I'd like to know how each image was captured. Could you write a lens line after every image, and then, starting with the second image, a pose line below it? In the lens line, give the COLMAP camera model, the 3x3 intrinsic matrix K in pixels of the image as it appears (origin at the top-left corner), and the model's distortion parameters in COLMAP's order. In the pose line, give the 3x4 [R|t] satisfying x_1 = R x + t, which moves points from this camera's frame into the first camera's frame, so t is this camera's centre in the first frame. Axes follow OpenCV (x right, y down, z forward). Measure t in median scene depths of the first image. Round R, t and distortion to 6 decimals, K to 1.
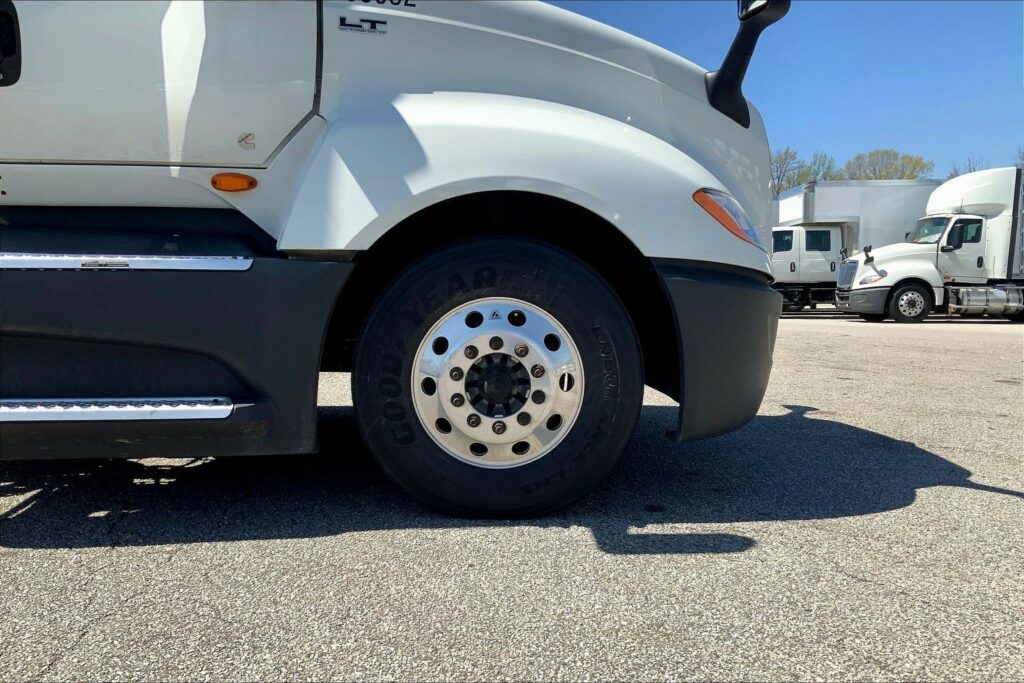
lens RADIAL K [[834.5, 0, 512.0], [0, 834.5, 341.5], [0, 0, 1]] dist [0.069947, -0.000101]
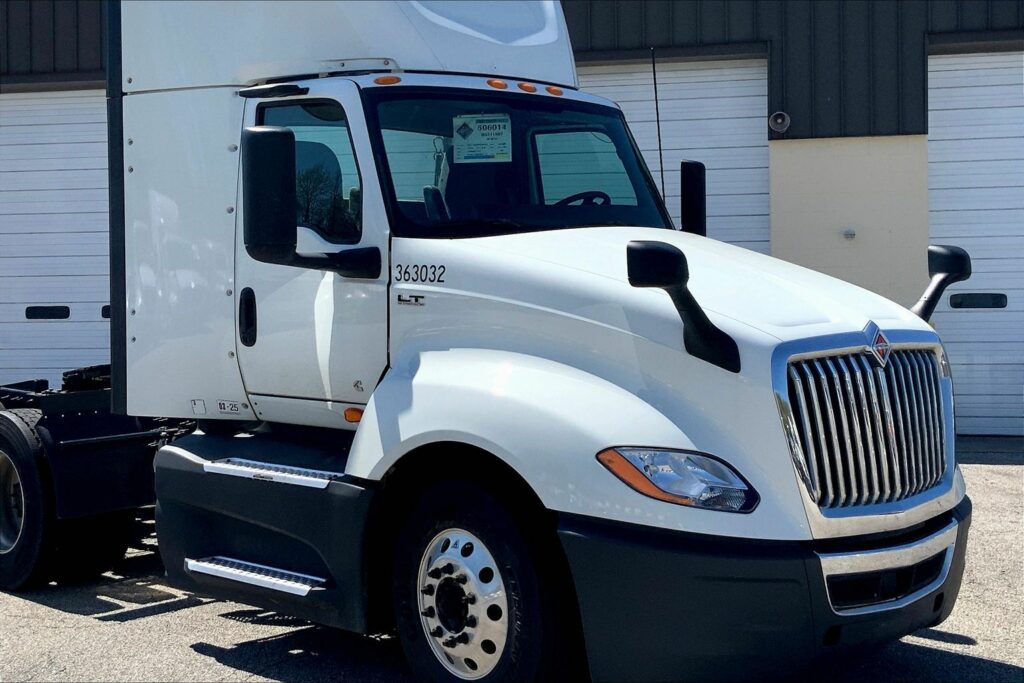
lens RADIAL K [[1549.8, 0, 512.0], [0, 1549.8, 341.5], [0, 0, 1]] dist [0.031767, 0.024714]
pose [[0.608372, 0.031338, -0.793033, 1.736687], [-0.077897, 0.996753, -0.020370, -0.276444], [0.789820, 0.074167, 0.608838, -0.278510]]
